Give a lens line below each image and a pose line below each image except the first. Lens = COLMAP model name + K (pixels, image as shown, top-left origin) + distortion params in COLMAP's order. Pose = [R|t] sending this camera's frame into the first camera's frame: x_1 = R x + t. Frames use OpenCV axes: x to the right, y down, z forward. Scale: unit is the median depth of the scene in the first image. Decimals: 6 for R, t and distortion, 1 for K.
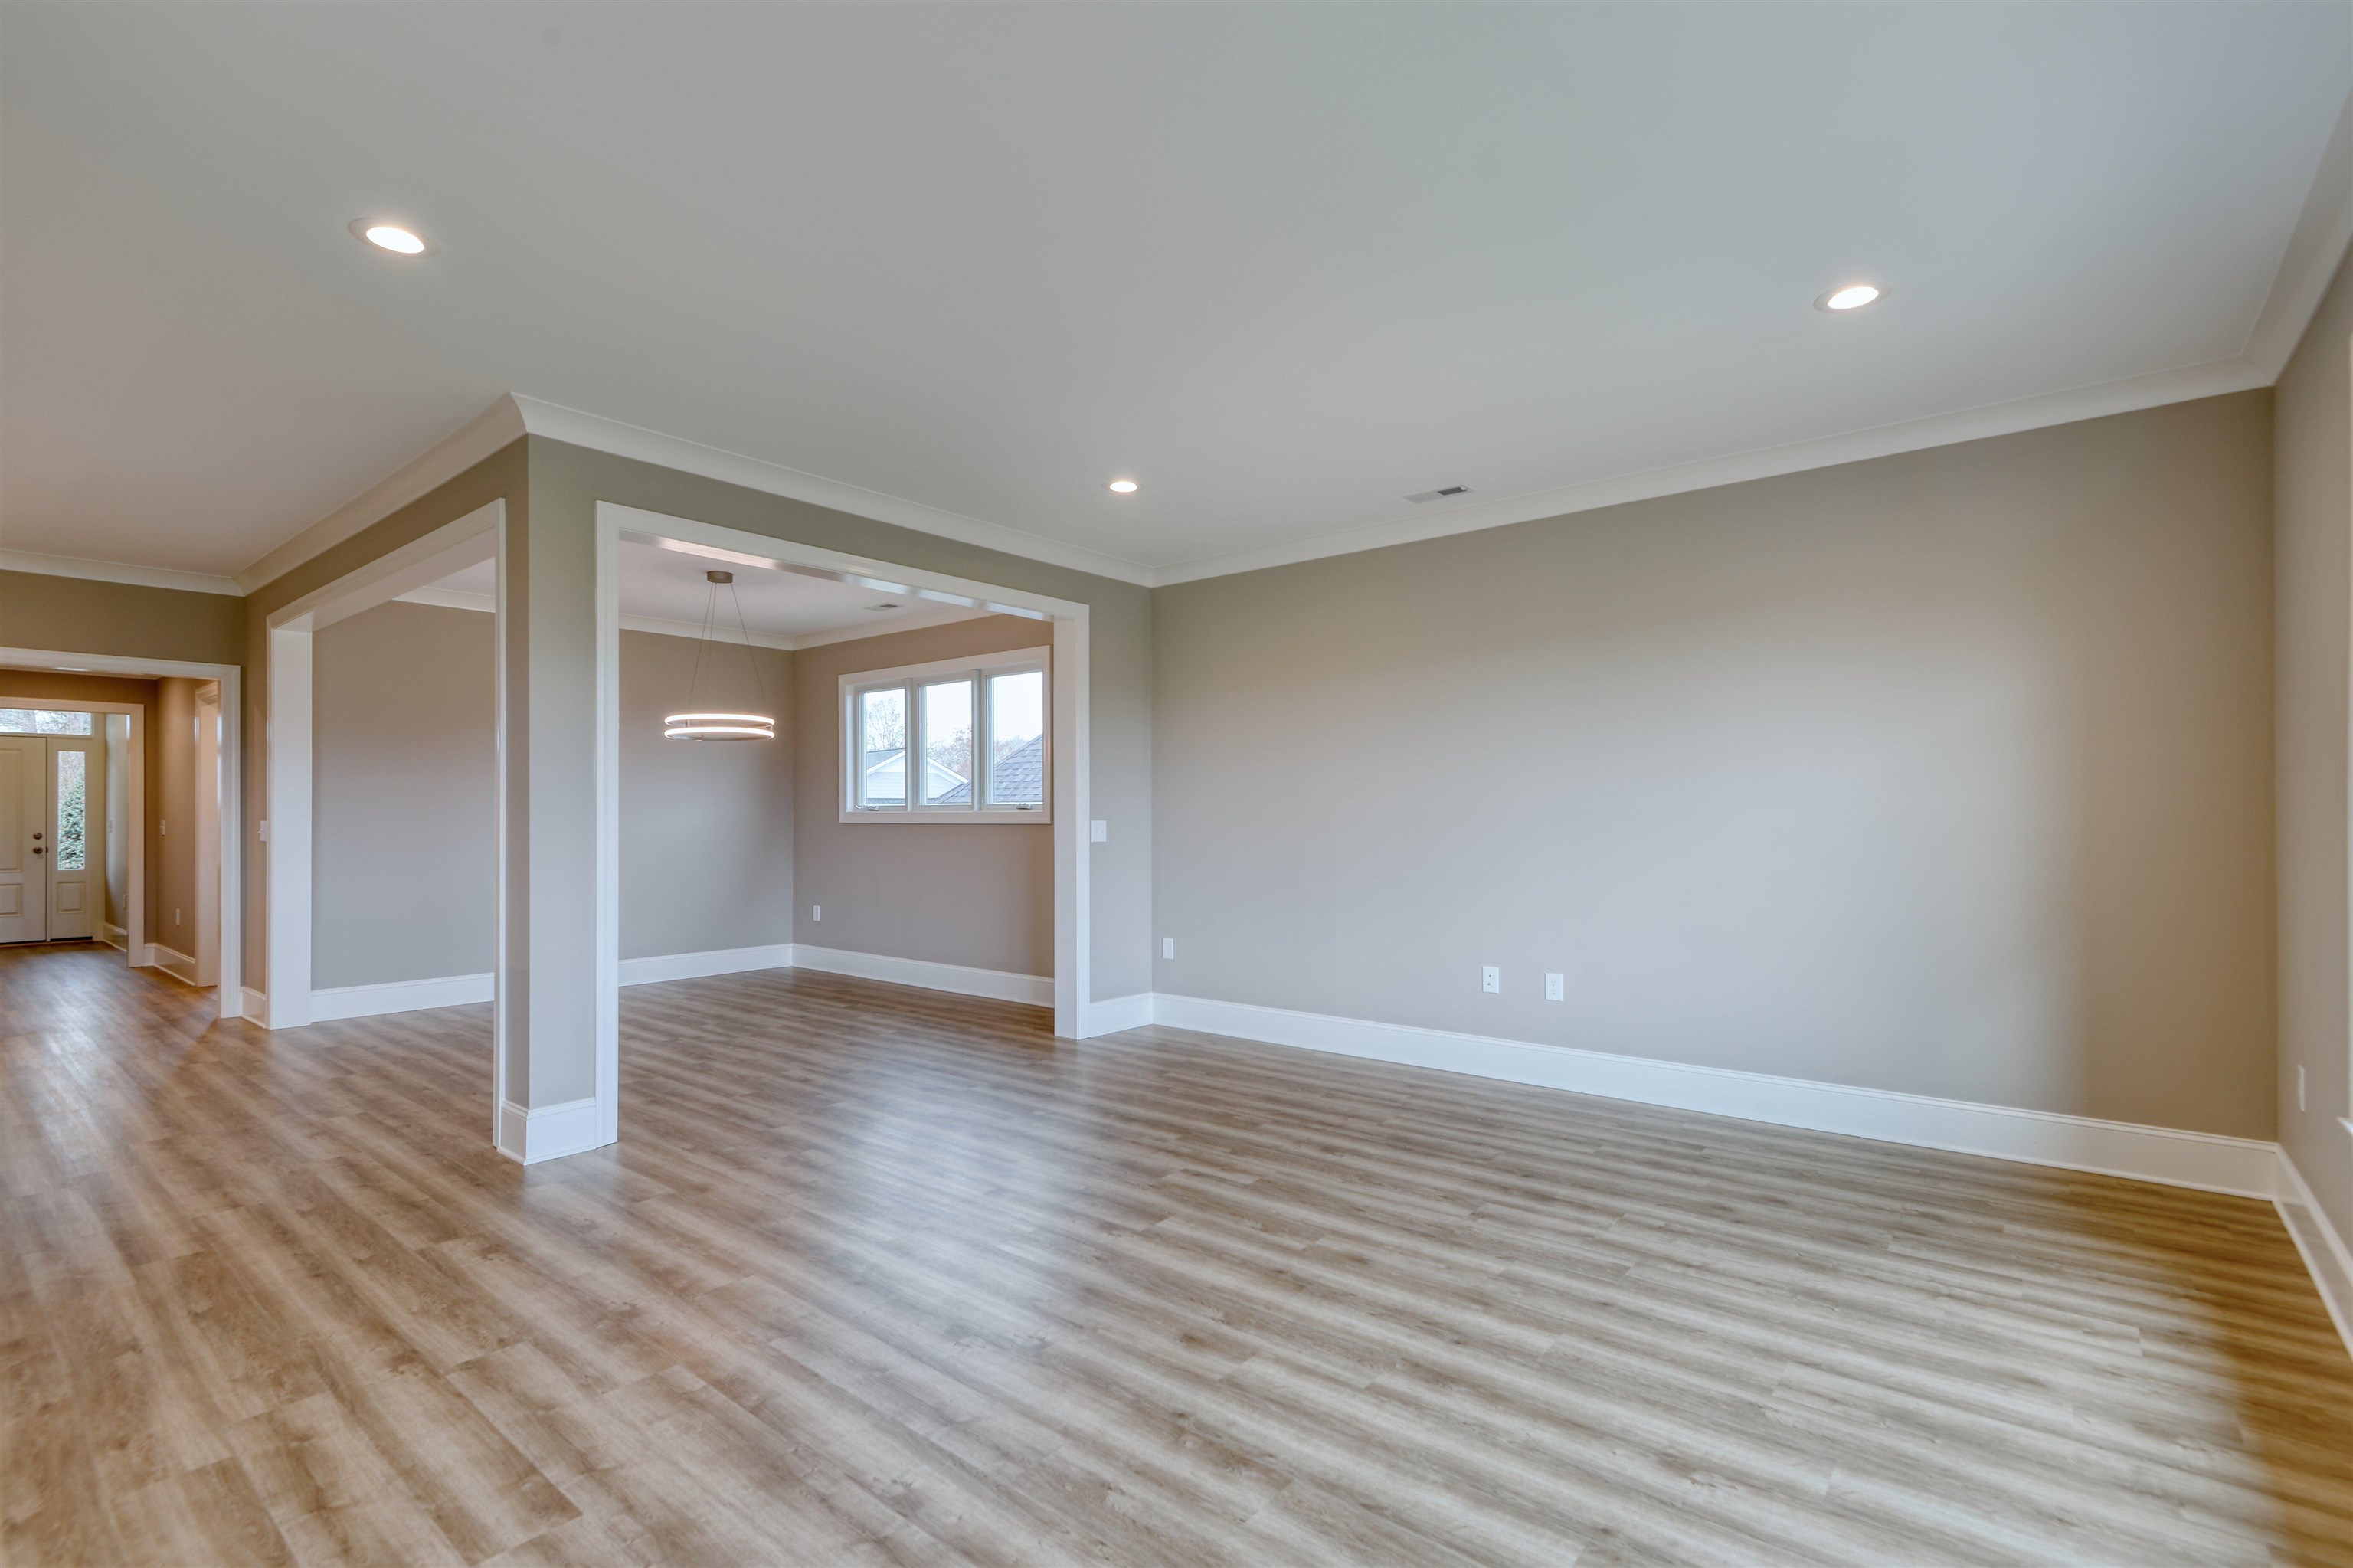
lens RADIAL K [[1088.4, 0, 1166.7], [0, 1088.4, 808.2], [0, 0, 1]] dist [-0.001386, -0.000953]
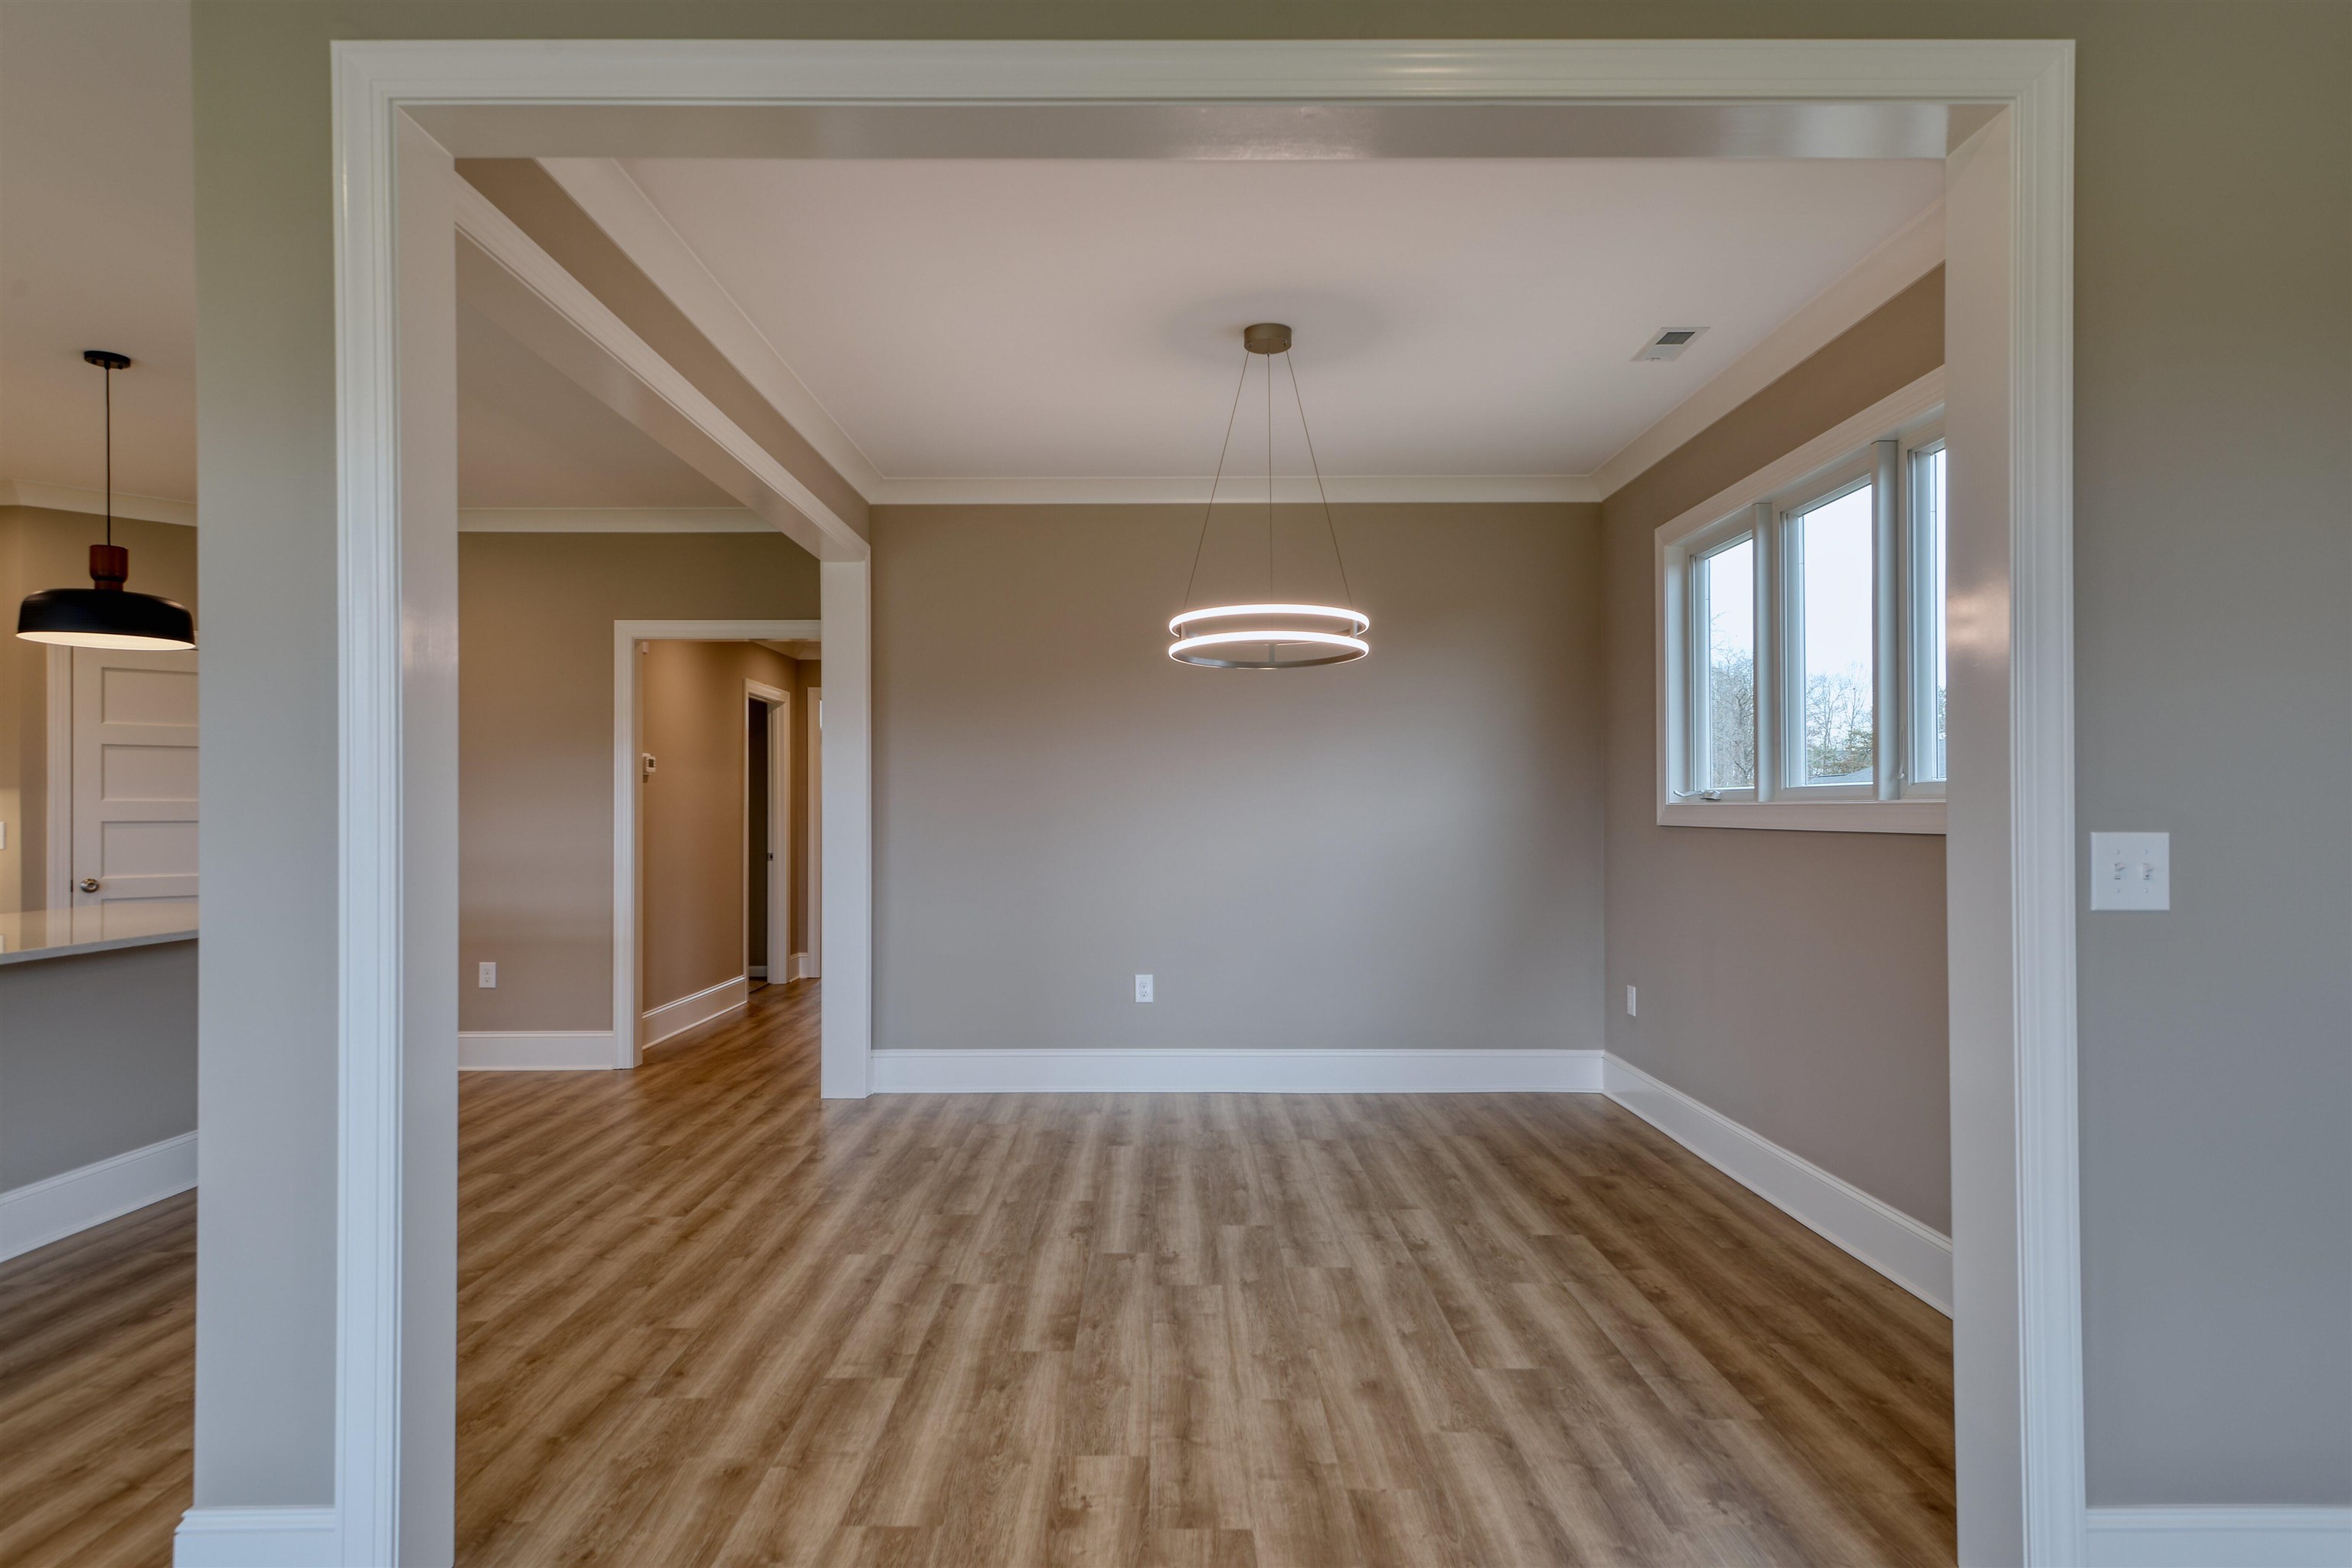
lens RADIAL K [[1352.1, 0, 1169.1], [0, 1352.1, 791.1], [0, 0, 1]] dist [0.002145, -0.001365]
pose [[0.639806, -0.008994, -0.768484, 0.077014], [0.005496, 0.999959, -0.007127, 0.002464], [0.768517, 0.000336, 0.639829, 1.077622]]
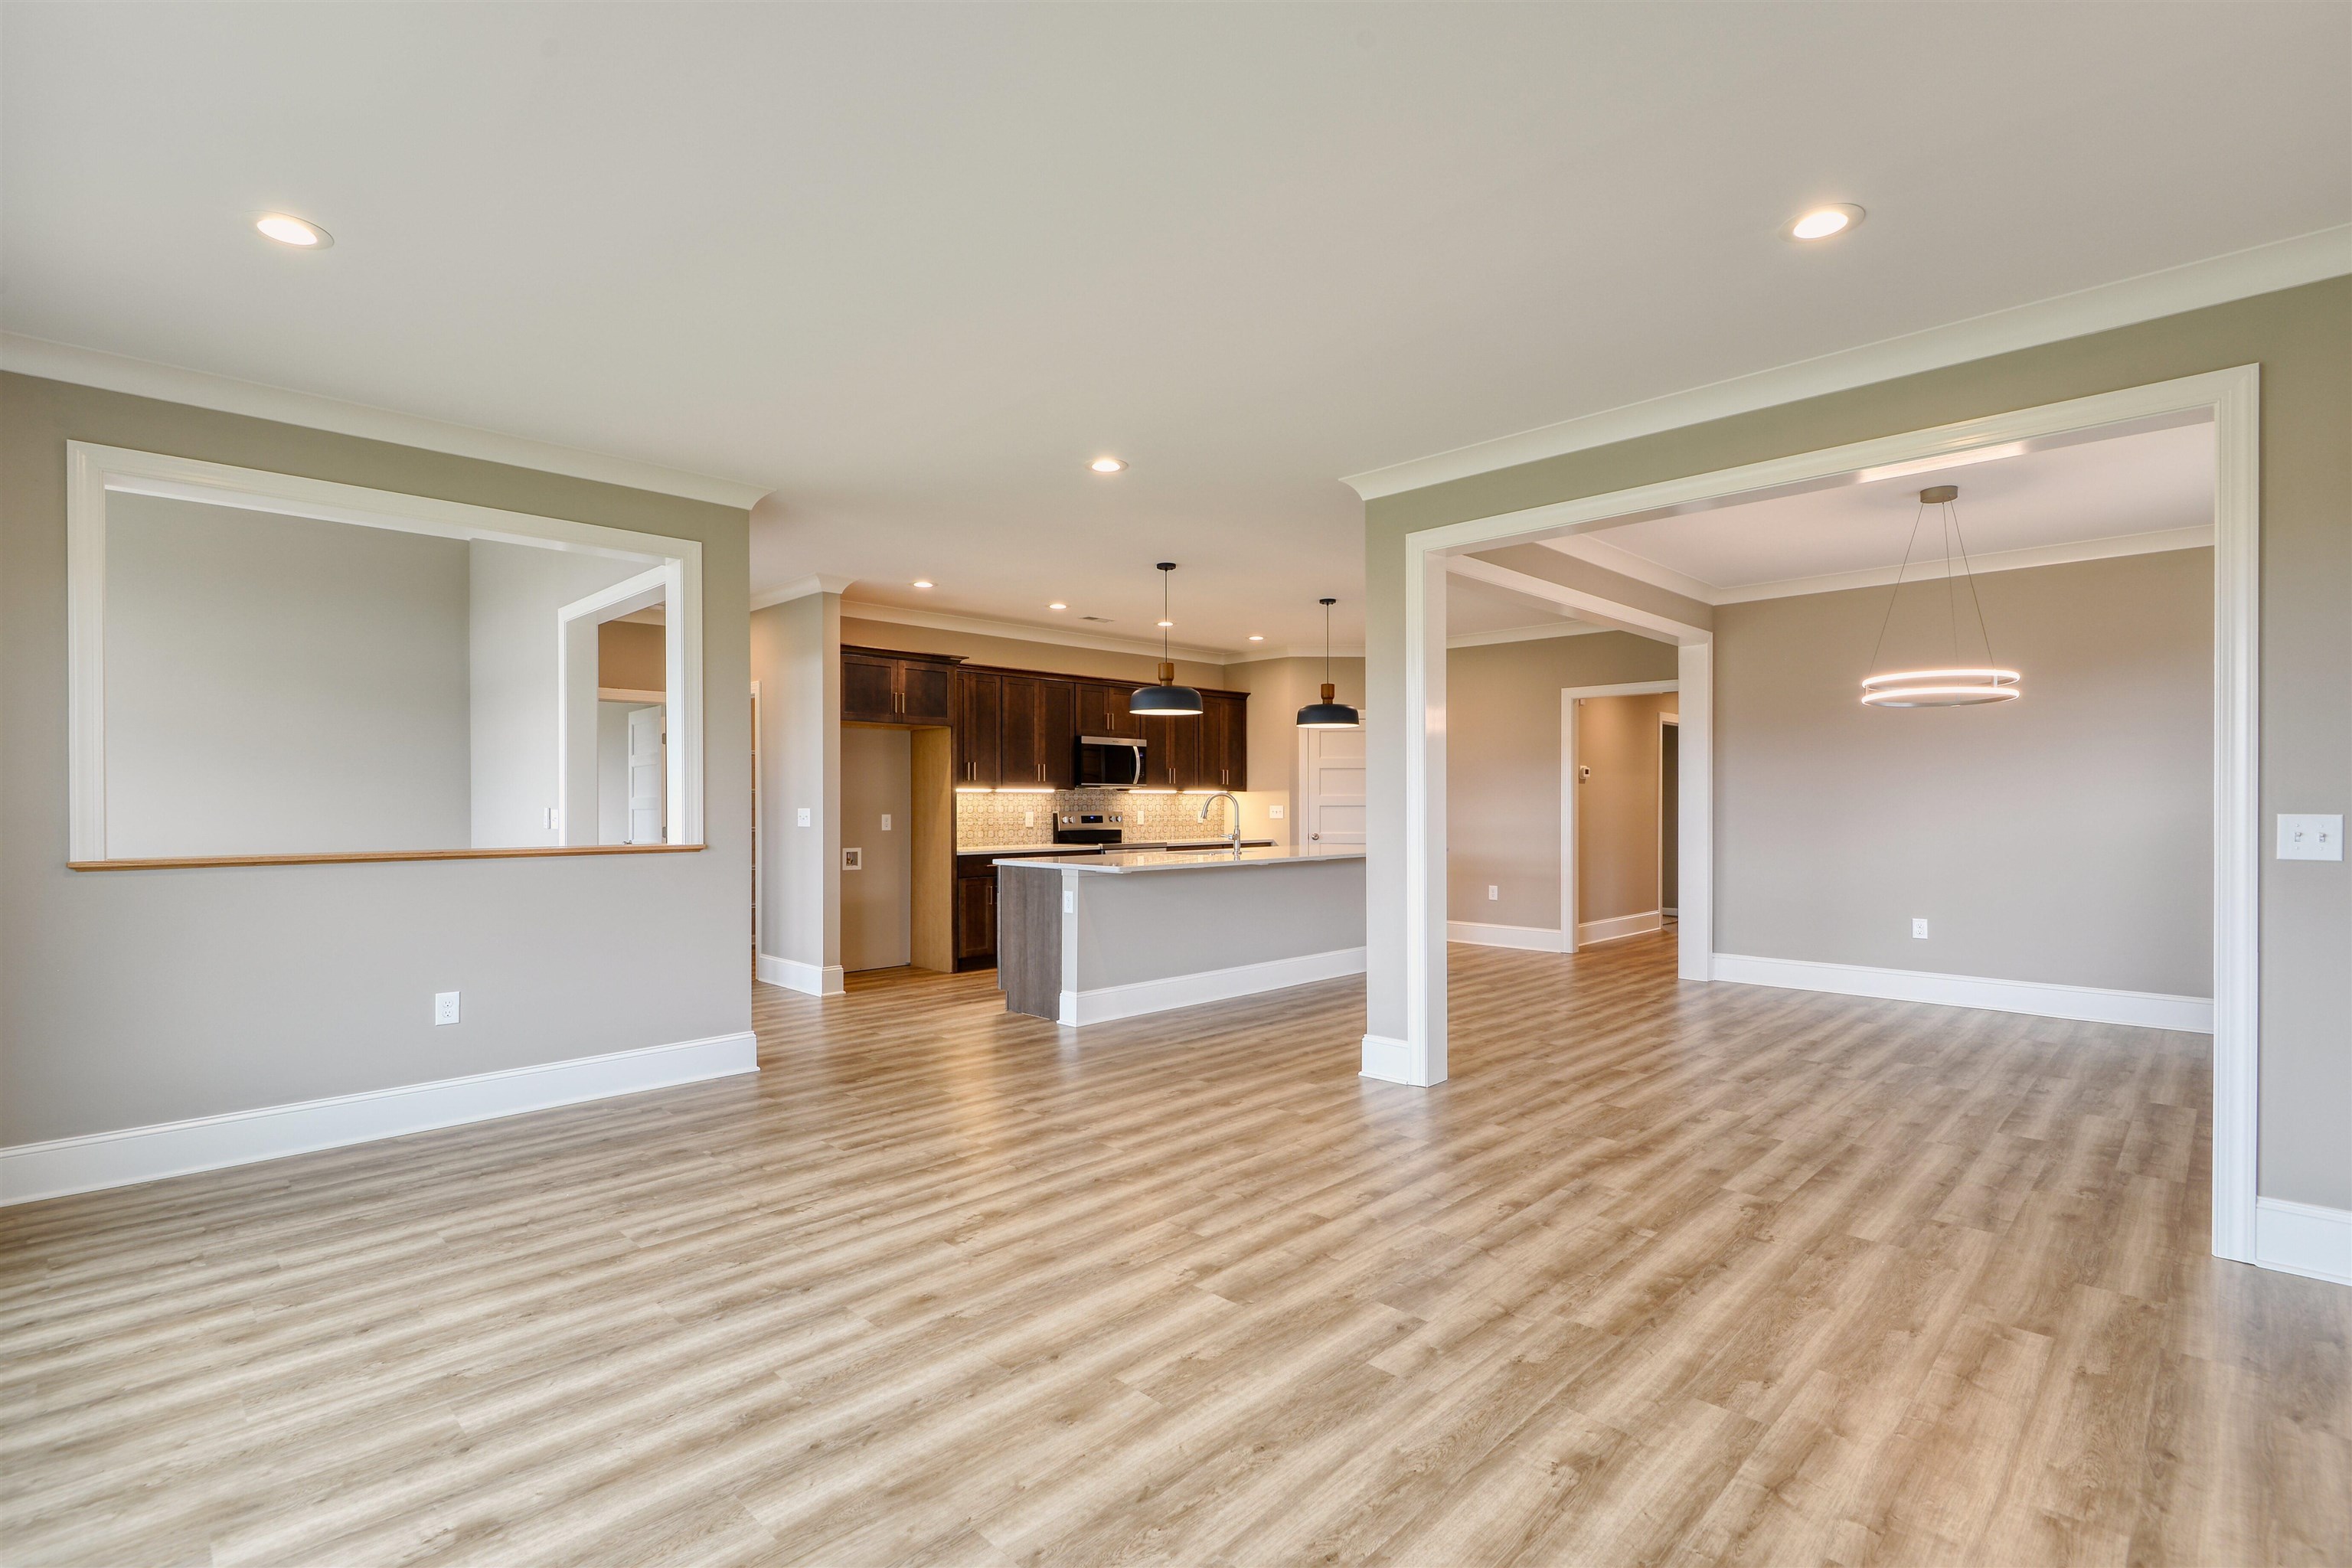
lens RADIAL K [[1087.9, 0, 1166.3], [0, 1087.9, 808.2], [0, 0, 1]] dist [-0.001386, -0.000953]
pose [[-0.093541, 0.009569, -0.995569, 0.789870], [0.007518, 0.999932, 0.008904, -0.000041], [0.995587, -0.006652, -0.093607, 1.000923]]
